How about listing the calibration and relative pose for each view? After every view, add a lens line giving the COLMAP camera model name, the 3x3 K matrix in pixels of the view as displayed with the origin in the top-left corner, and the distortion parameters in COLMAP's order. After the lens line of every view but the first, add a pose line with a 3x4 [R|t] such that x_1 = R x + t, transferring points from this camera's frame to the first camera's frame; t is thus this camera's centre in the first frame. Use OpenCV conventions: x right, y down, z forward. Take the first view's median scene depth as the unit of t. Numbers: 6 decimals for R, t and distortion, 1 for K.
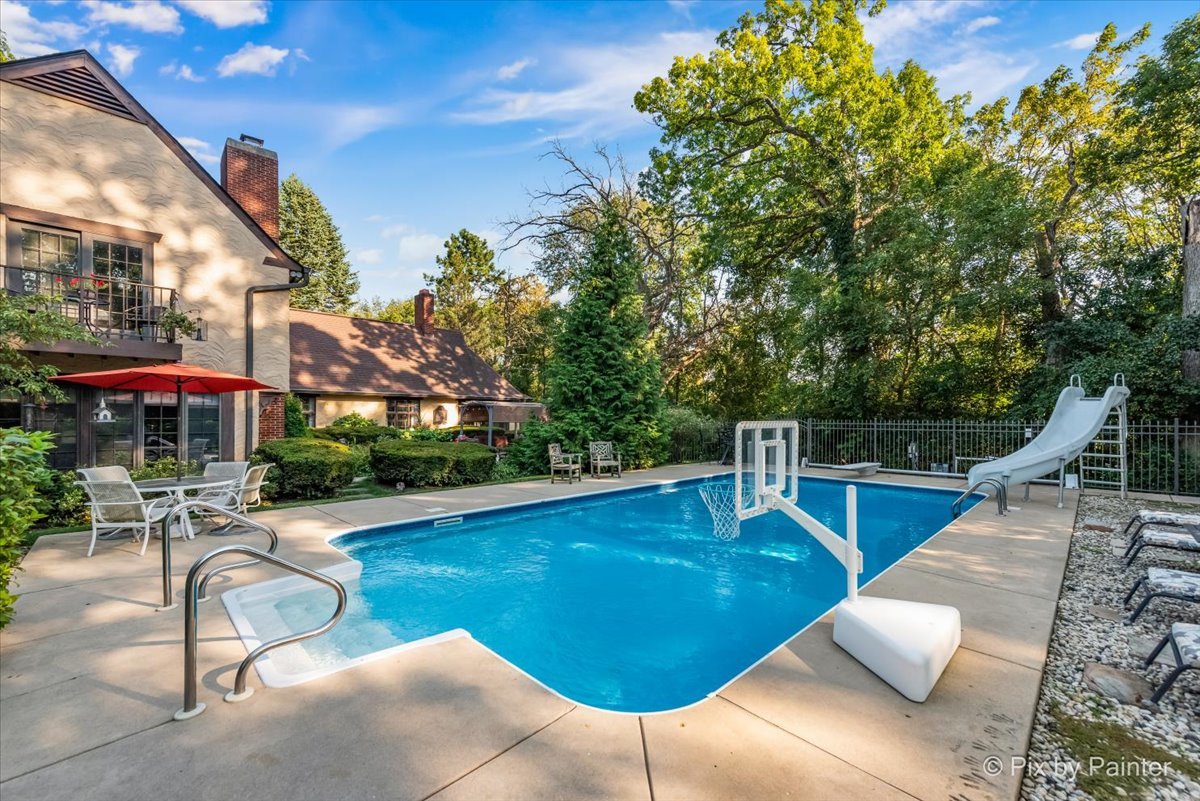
lens RADIAL K [[467.5, 0, 605.6], [0, 467.5, 409.3], [0, 0, 1]] dist [0.000154, -0.000184]
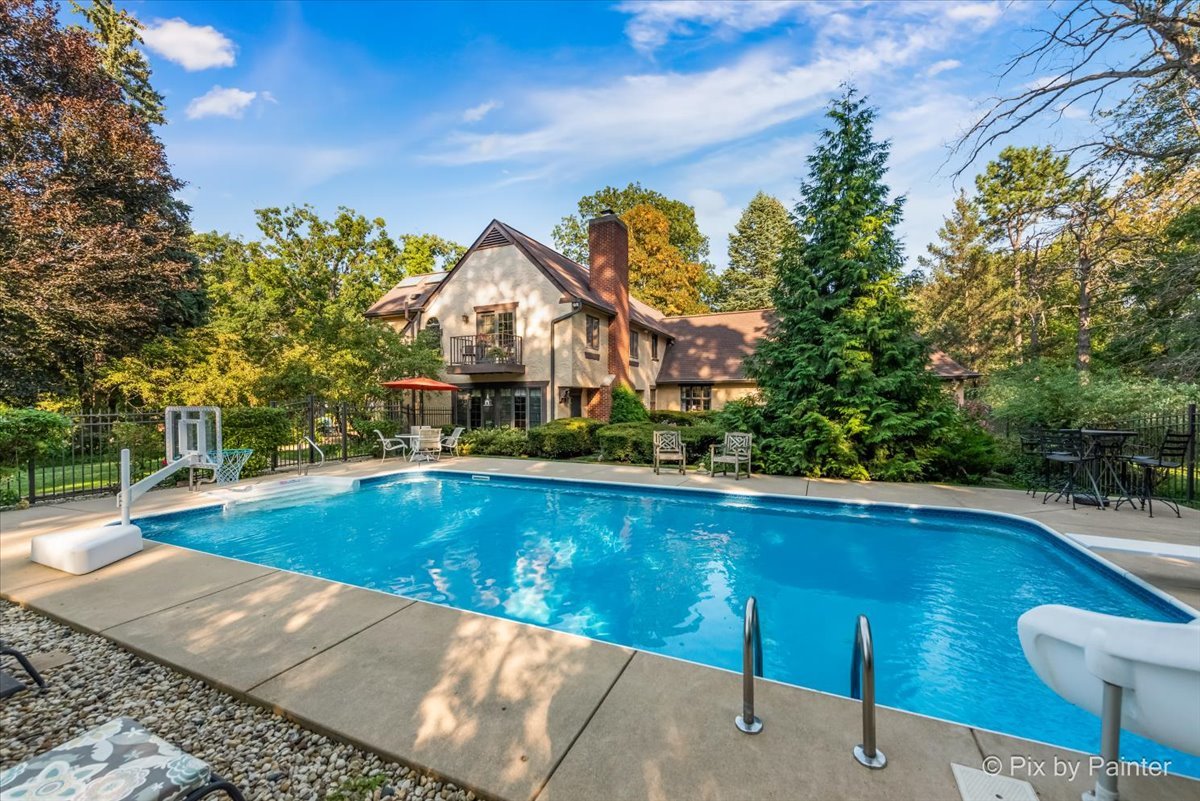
lens RADIAL K [[467.5, 0, 603.0], [0, 467.5, 405.6], [0, 0, 1]] dist [0.000154, -0.000184]
pose [[0.359874, 0.002546, -0.932998, 0.787282], [0.019481, 0.999758, 0.010243, 0.010998], [0.932798, -0.021861, 0.359737, 0.595161]]
